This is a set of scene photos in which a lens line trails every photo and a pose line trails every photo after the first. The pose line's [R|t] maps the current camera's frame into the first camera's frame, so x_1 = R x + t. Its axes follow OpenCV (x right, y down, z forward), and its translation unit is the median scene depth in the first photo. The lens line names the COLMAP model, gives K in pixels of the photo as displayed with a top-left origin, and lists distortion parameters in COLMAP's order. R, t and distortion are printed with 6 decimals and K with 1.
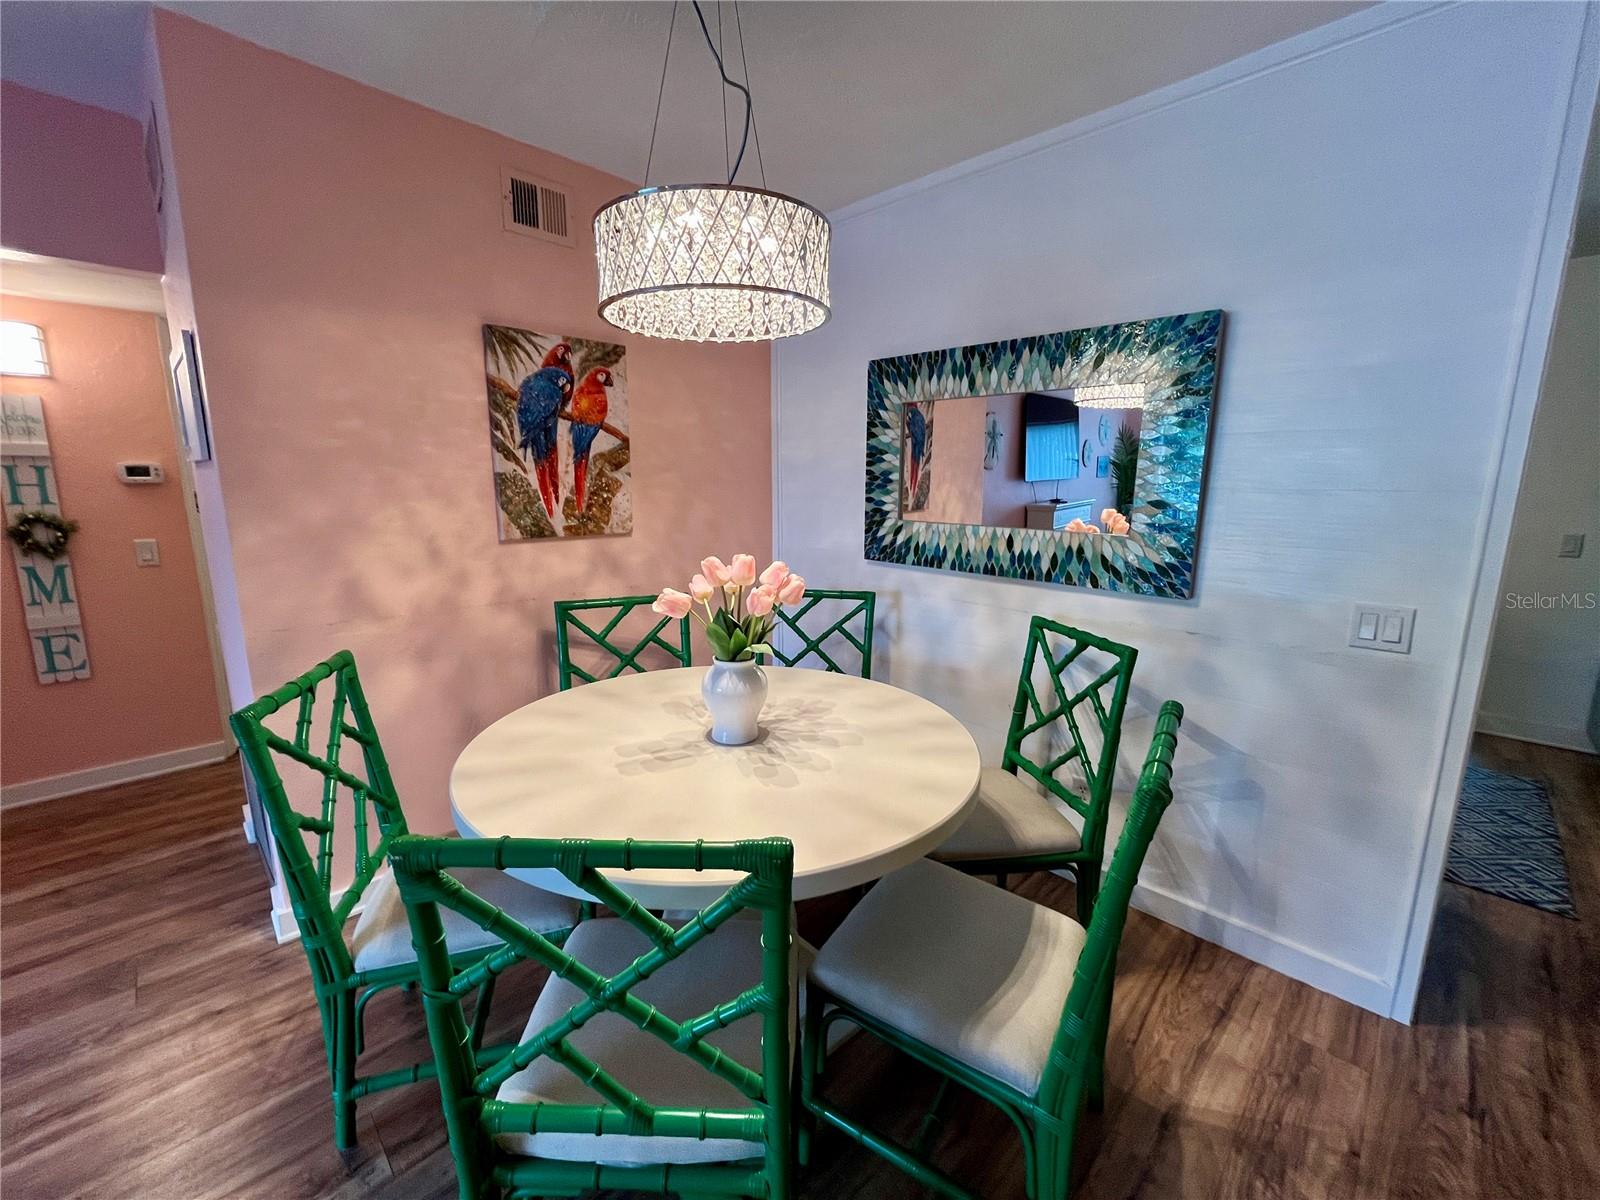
lens RADIAL K [[648.6, 0, 797.1], [0, 648.6, 597.3], [0, 0, 1]] dist [-0.001606, -0.000400]
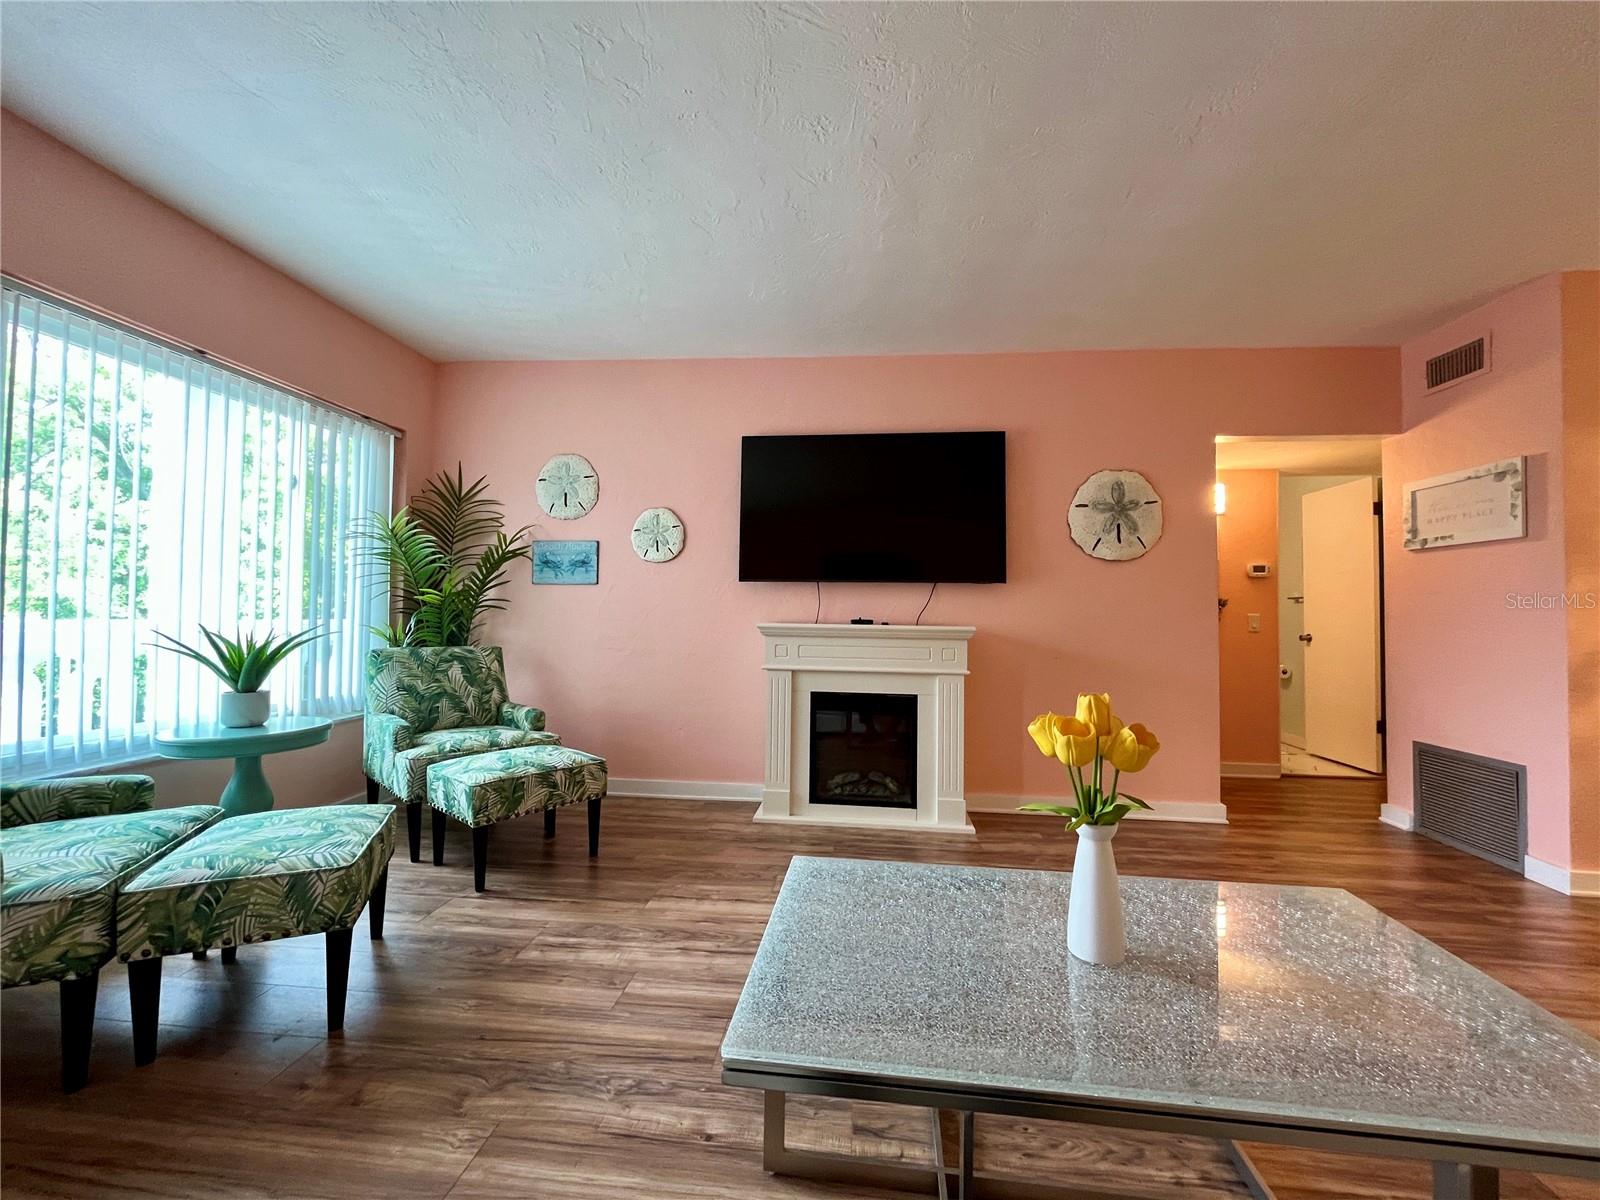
lens RADIAL K [[648.6, 0, 797.1], [0, 648.6, 597.3], [0, 0, 1]] dist [-0.001606, -0.000400]
pose [[0.626291, -0.017725, -0.779388, -0.607993], [-0.149736, 0.978392, -0.142574, 0.304310], [0.765074, 0.205996, 0.610105, -0.913771]]
